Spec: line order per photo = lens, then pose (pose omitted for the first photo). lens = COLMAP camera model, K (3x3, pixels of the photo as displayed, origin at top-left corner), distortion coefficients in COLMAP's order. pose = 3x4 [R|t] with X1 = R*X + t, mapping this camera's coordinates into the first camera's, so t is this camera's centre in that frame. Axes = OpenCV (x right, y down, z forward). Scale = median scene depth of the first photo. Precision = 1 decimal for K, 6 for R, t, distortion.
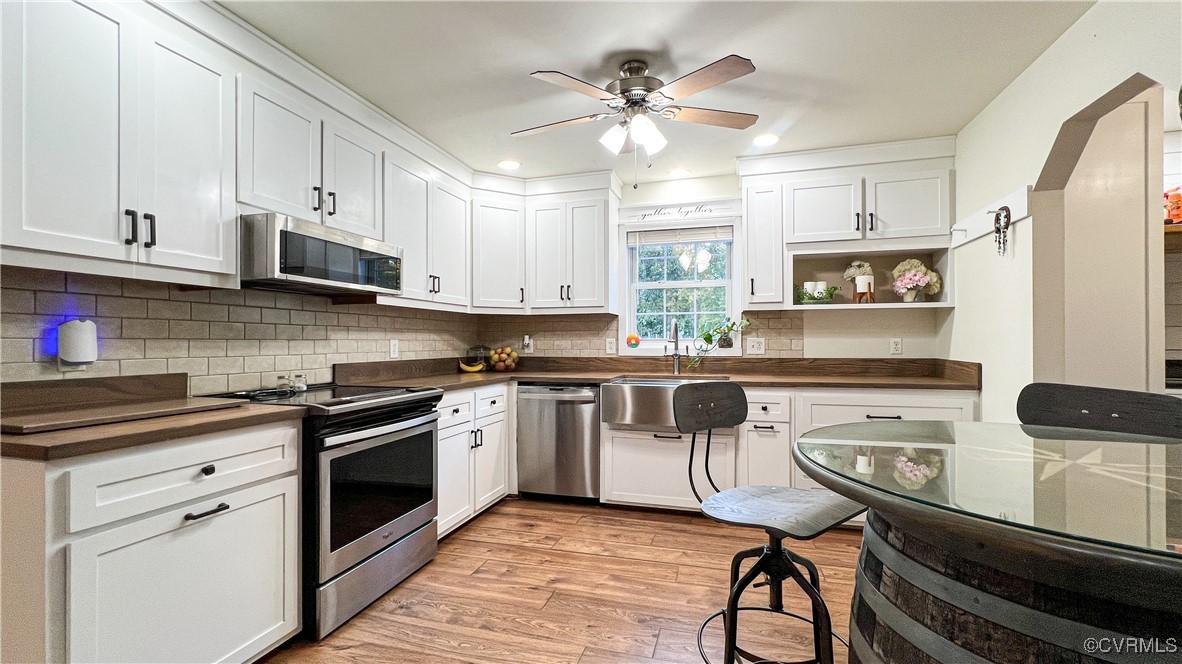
lens RADIAL K [[503.9, 0, 571.6], [0, 503.9, 336.1], [0, 0, 1]] dist [0.001946, 0.000354]
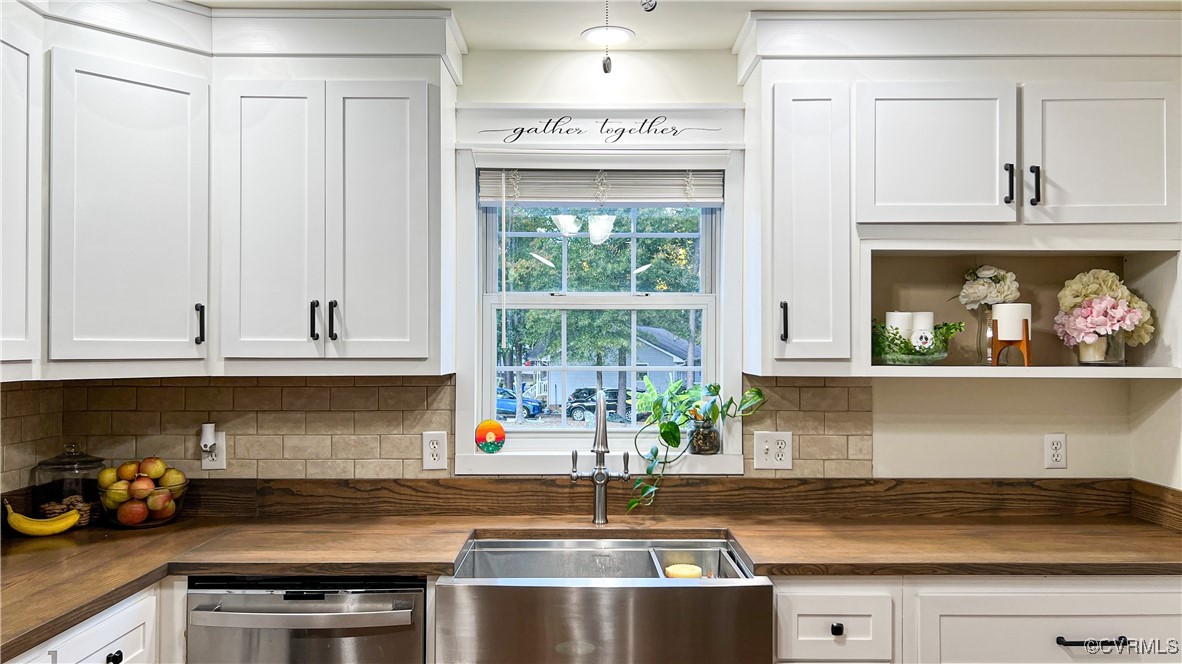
lens RADIAL K [[916.0, 0, 551.7], [0, 916.0, 336.7], [0, 0, 1]] dist [0.051164, -0.043503]
pose [[0.956907, 0.006525, 0.290321, -0.053238], [-0.008331, 0.999953, 0.004987, -0.086324], [-0.290275, -0.007191, 0.956916, 0.311568]]
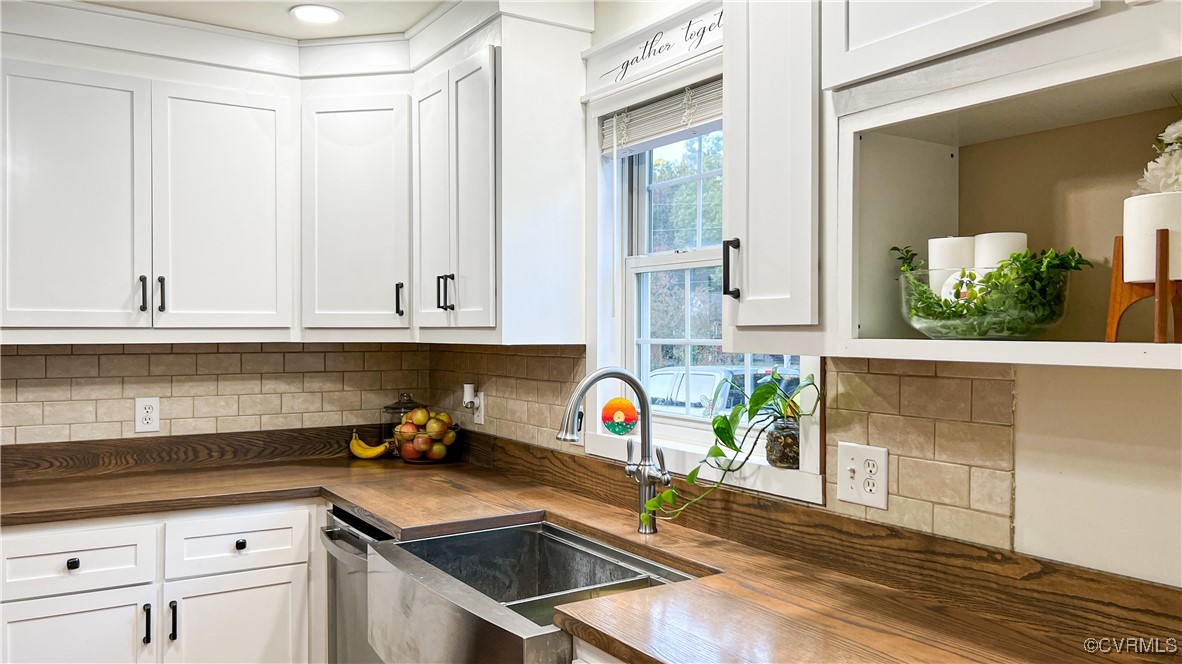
lens RADIAL K [[916.0, 0, 587.6], [0, 916.0, 323.5], [0, 0, 1]] dist [0.051164, -0.043503]
pose [[0.751500, -0.001188, -0.659732, 0.620595], [0.012146, 0.999854, 0.012034, -0.074726], [0.659621, -0.017057, 0.751404, 0.558303]]
